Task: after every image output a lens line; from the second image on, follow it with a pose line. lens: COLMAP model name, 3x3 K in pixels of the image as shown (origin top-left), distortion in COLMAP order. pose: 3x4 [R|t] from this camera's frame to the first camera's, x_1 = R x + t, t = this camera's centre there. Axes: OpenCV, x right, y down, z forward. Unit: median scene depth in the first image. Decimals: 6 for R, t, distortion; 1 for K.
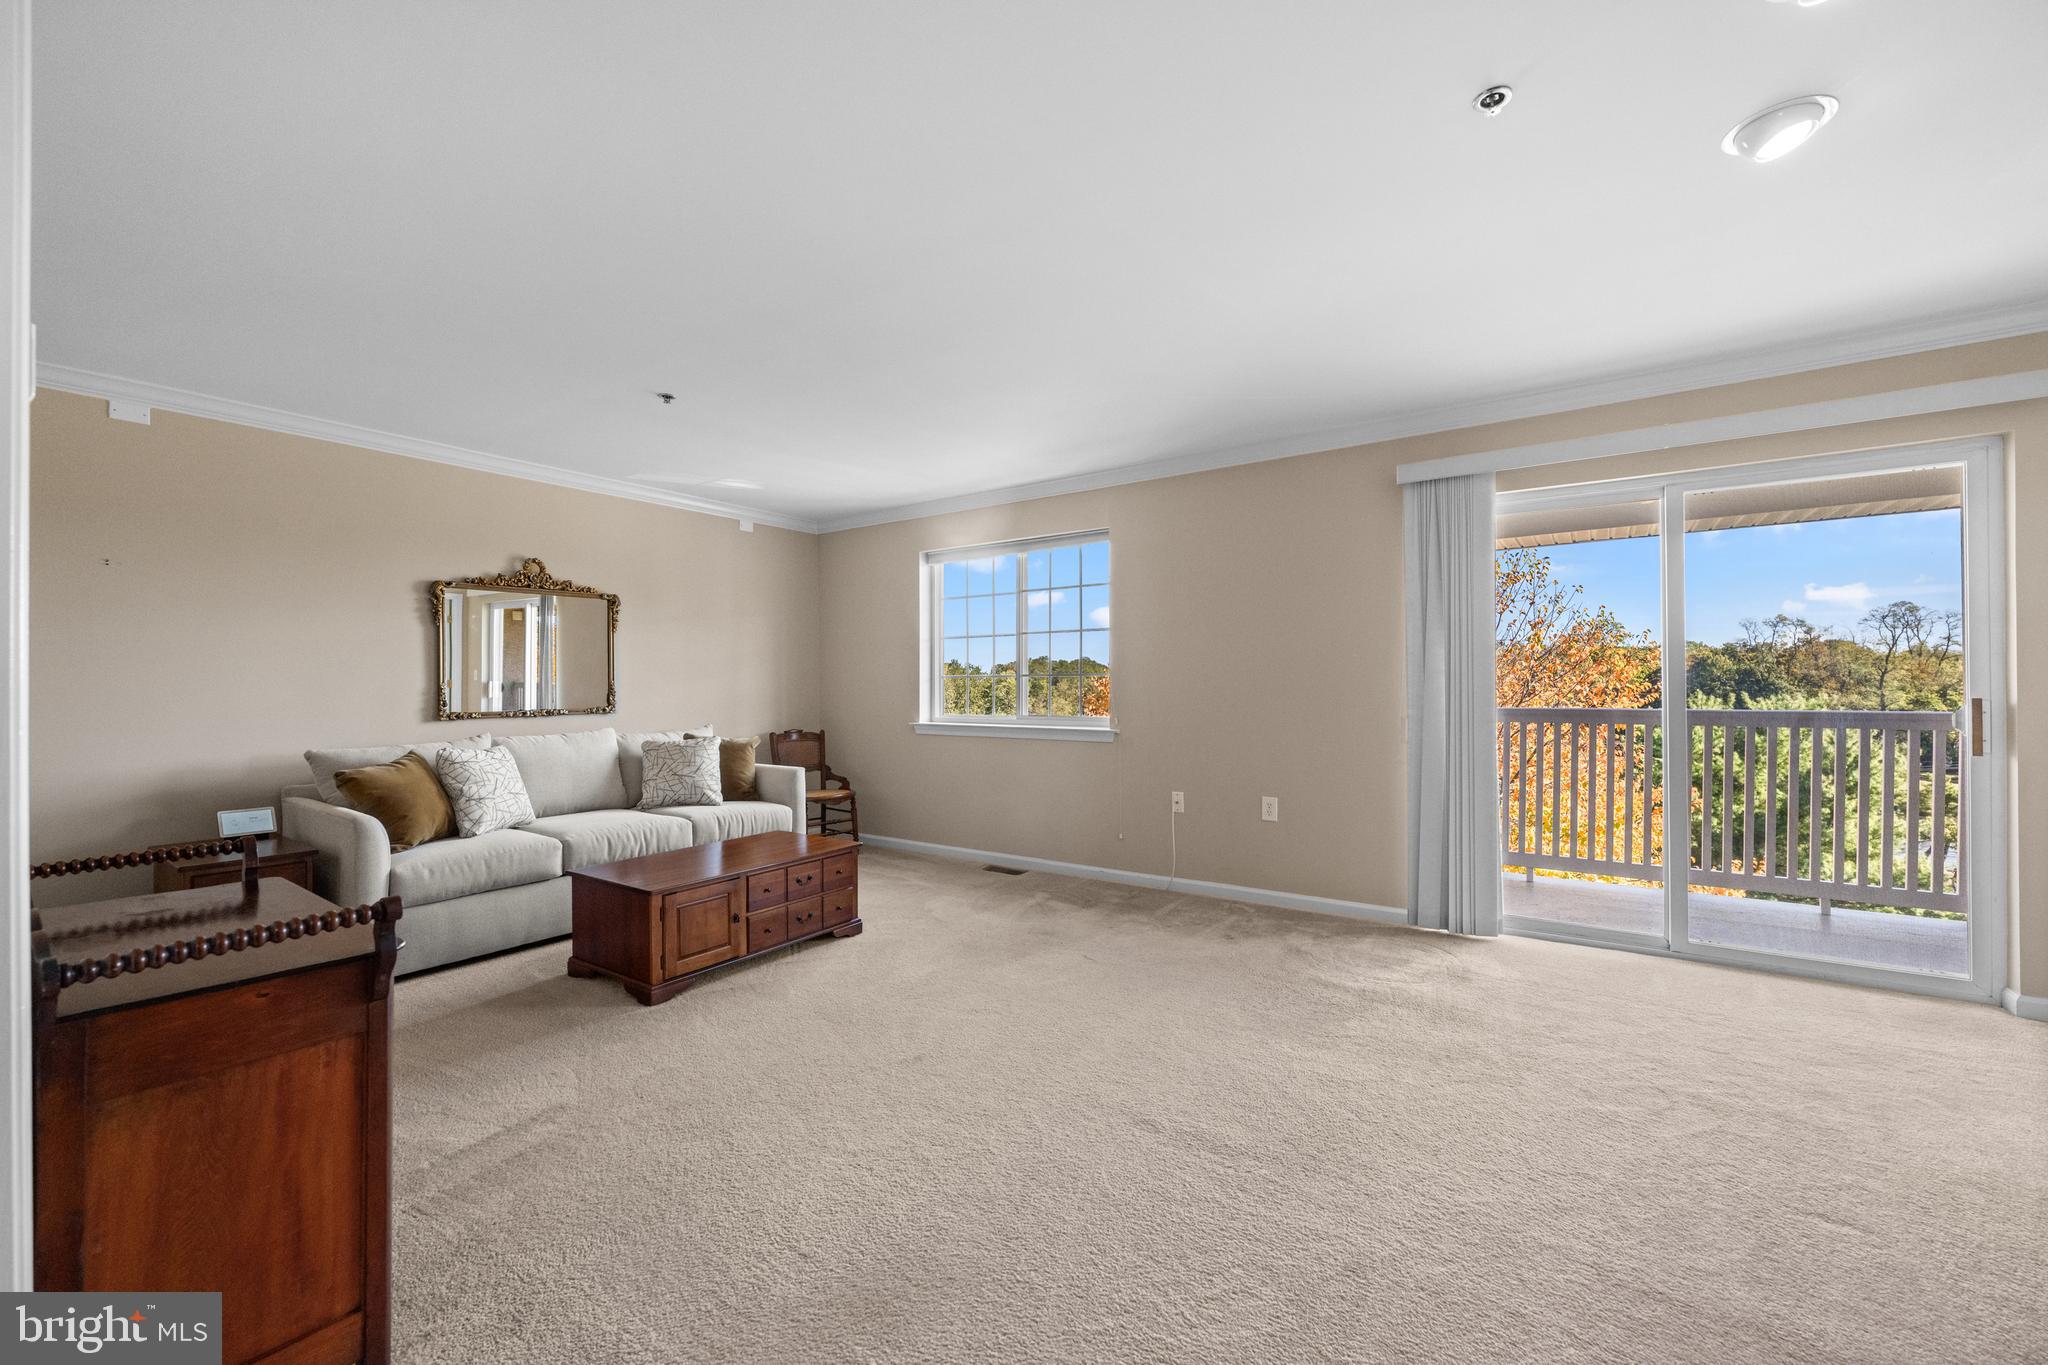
lens RADIAL K [[820.3, 0, 1012.6], [0, 820.3, 679.7], [0, 0, 1]] dist [-0.000147, -0.000228]
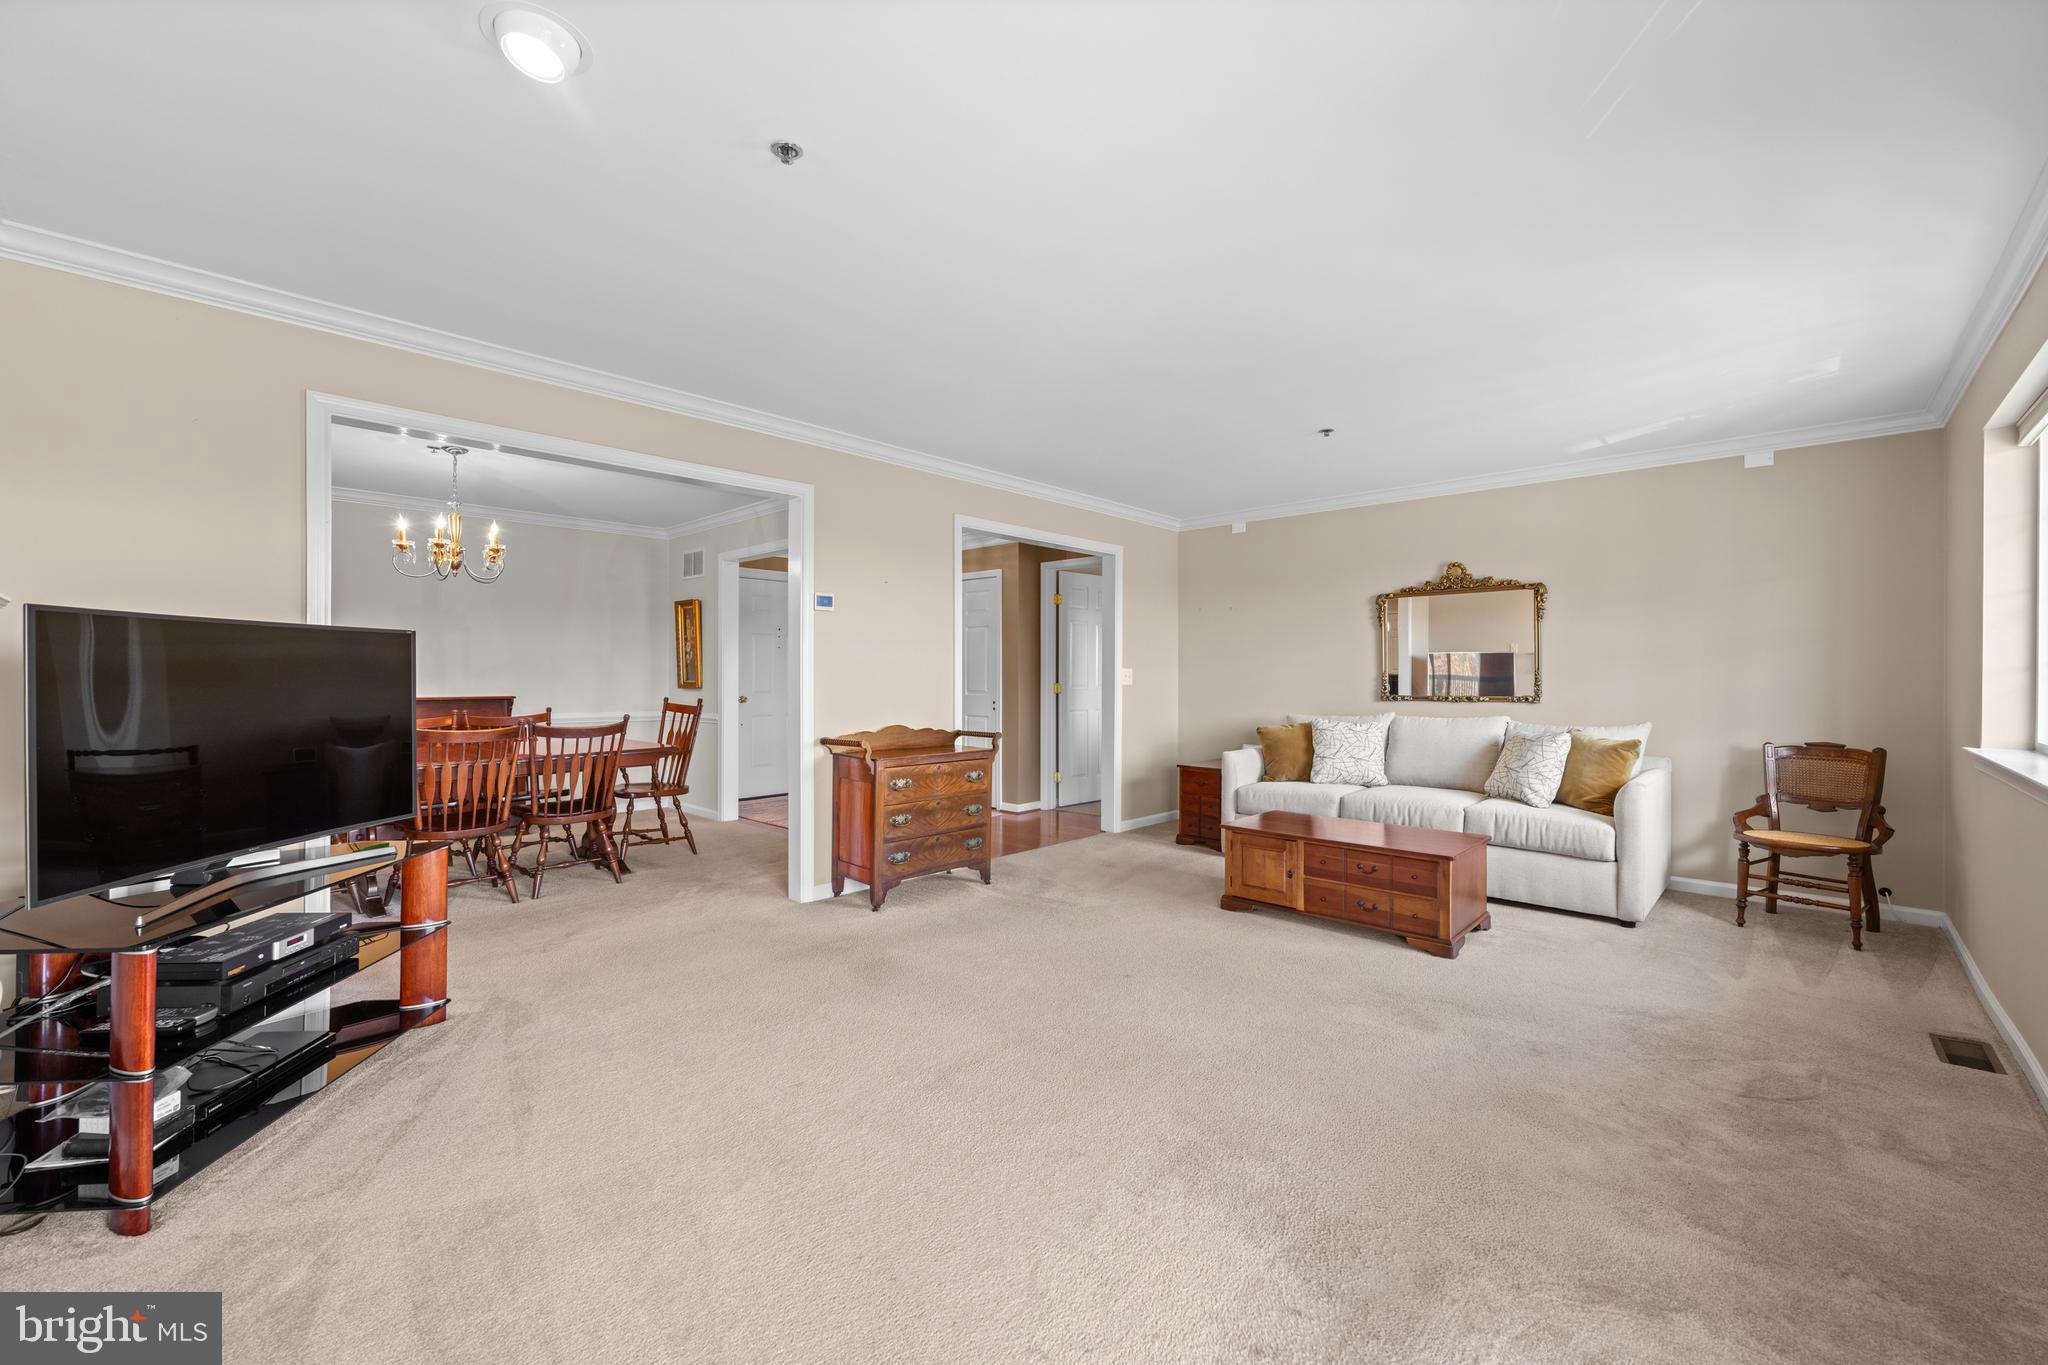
lens RADIAL K [[820.3, 0, 1025.9], [0, 820.3, 676.1], [0, 0, 1]] dist [-0.000147, -0.000228]
pose [[-0.140434, 0.009383, -0.990046, 0.554591], [0.004028, 0.999952, 0.008905, -0.002700], [0.990082, -0.002738, -0.140465, 0.500027]]
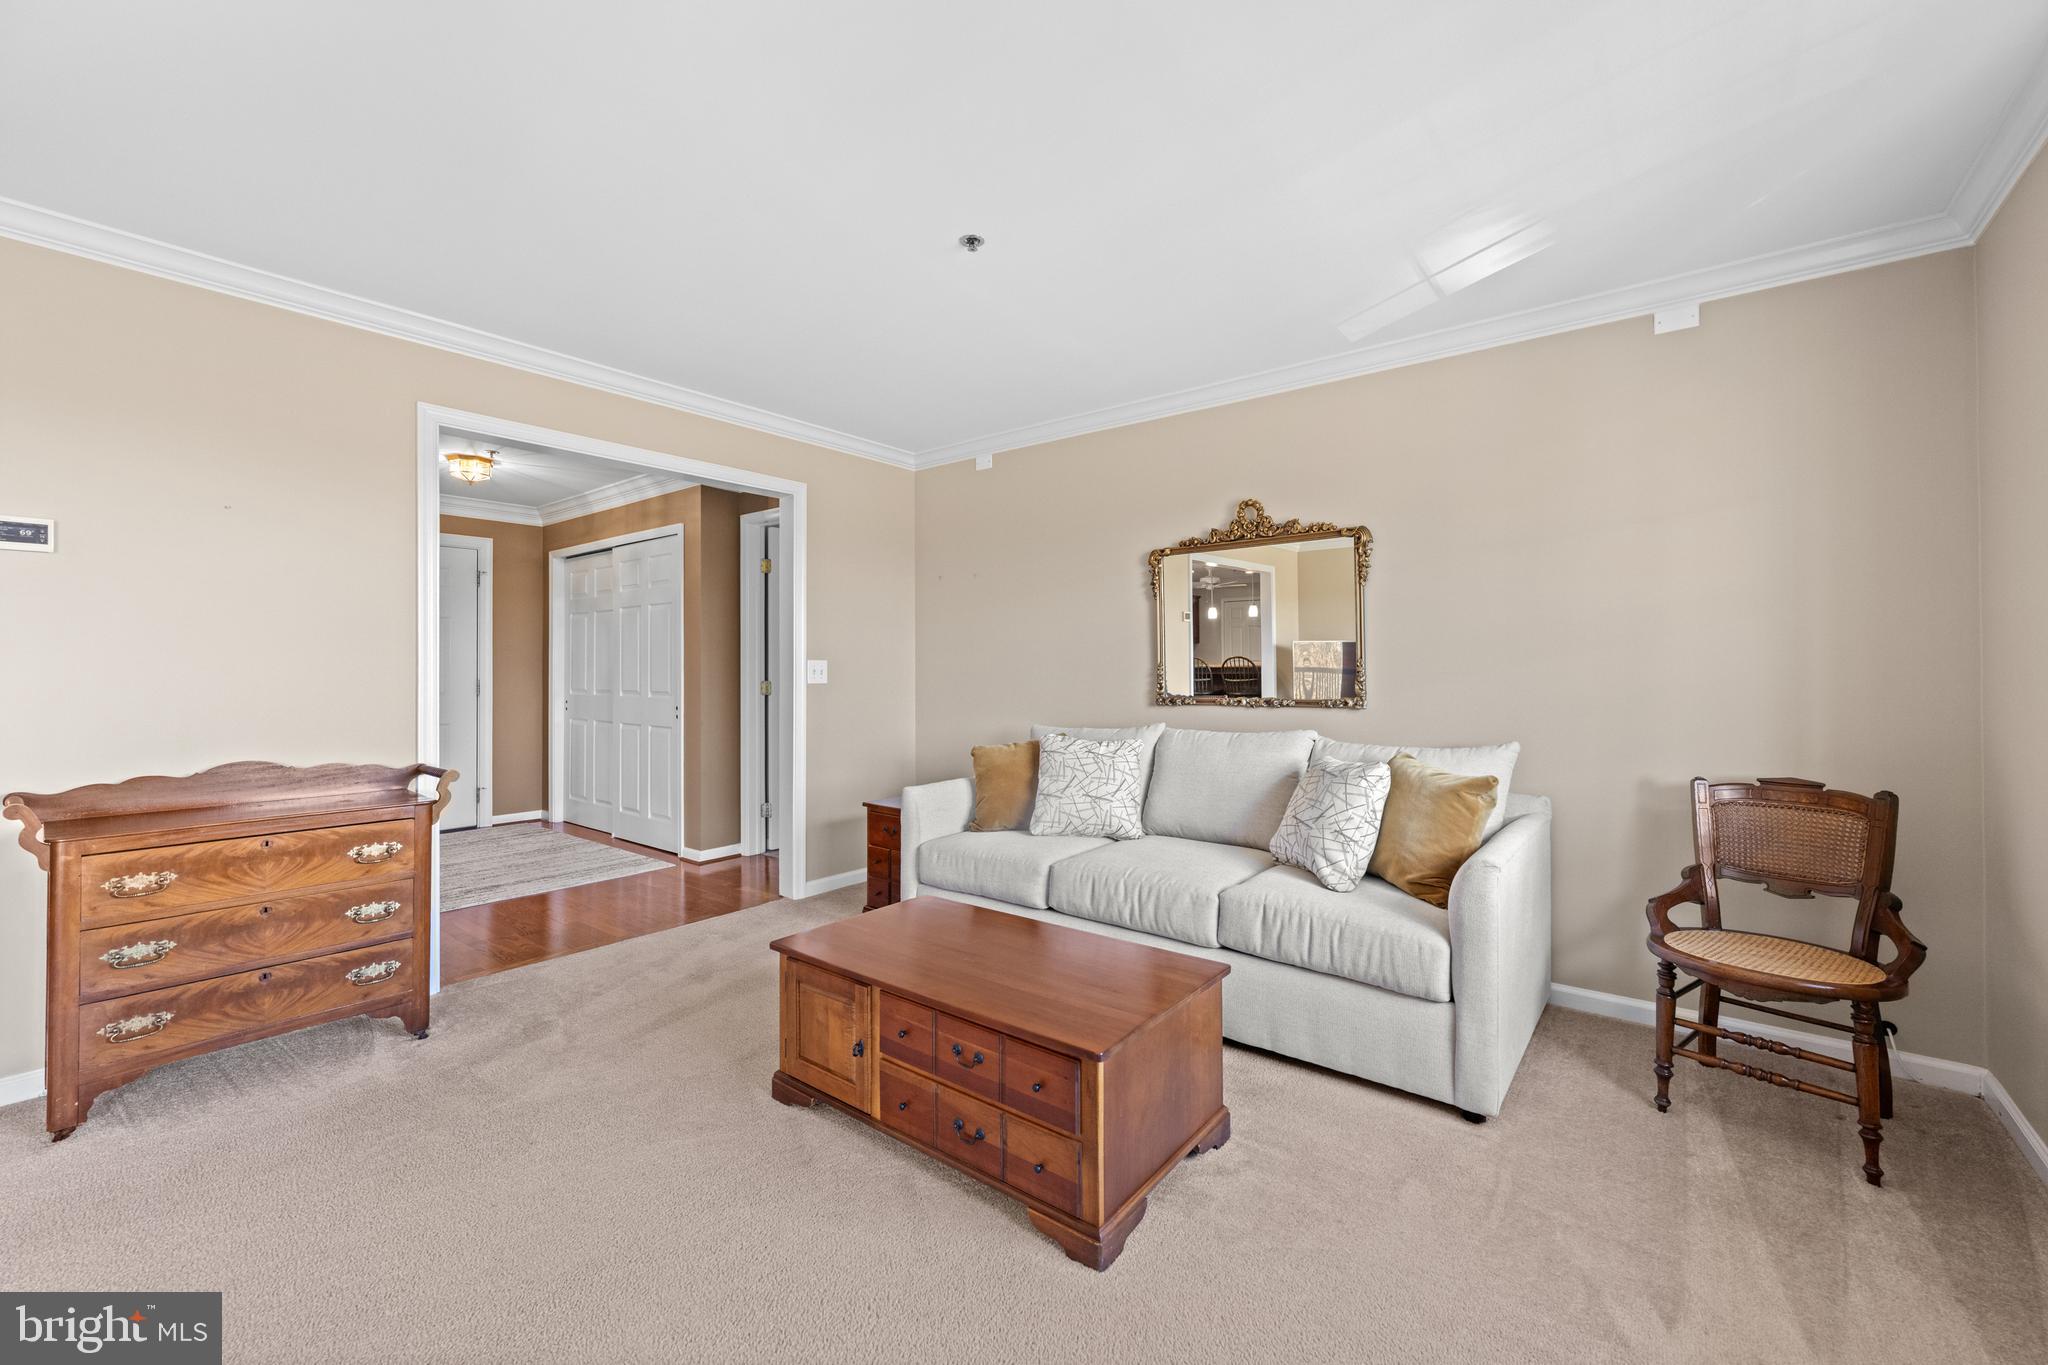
lens RADIAL K [[820.3, 0, 1029.0], [0, 820.3, 663.5], [0, 0, 1]] dist [-0.000147, -0.000228]
pose [[-0.057025, 0.001691, -0.998371, 0.170899], [0.008138, 0.999966, 0.001229, 0.001550], [0.998340, -0.008055, -0.057037, 0.735946]]
